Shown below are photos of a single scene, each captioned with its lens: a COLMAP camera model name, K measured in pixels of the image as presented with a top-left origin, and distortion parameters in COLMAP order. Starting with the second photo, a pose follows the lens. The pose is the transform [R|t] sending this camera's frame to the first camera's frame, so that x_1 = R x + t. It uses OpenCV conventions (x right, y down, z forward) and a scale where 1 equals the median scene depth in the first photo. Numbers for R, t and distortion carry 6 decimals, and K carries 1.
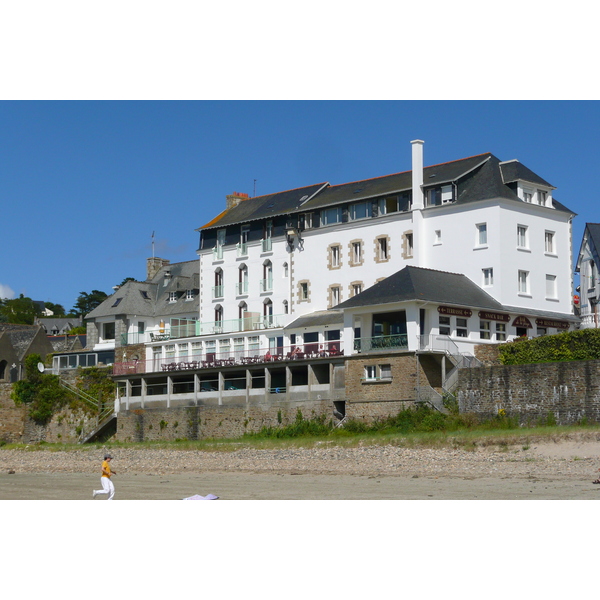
lens RADIAL K [[1209.9, 0, 300.1], [0, 1209.9, 300.3], [0, 0, 1]] dist [0.133318, 0.000000]
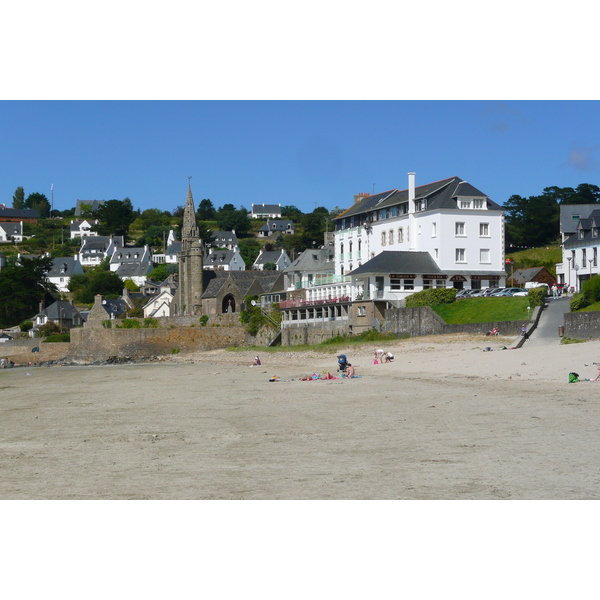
lens RADIAL K [[1209.9, 0, 300.0], [0, 1209.9, 300.6], [0, 0, 1]] dist [0.133318, 0.000000]
pose [[0.919741, -0.017464, -0.392136, 0.624706], [0.051167, 0.995820, 0.075662, -0.089428], [0.389176, -0.089654, 0.916790, -0.657189]]
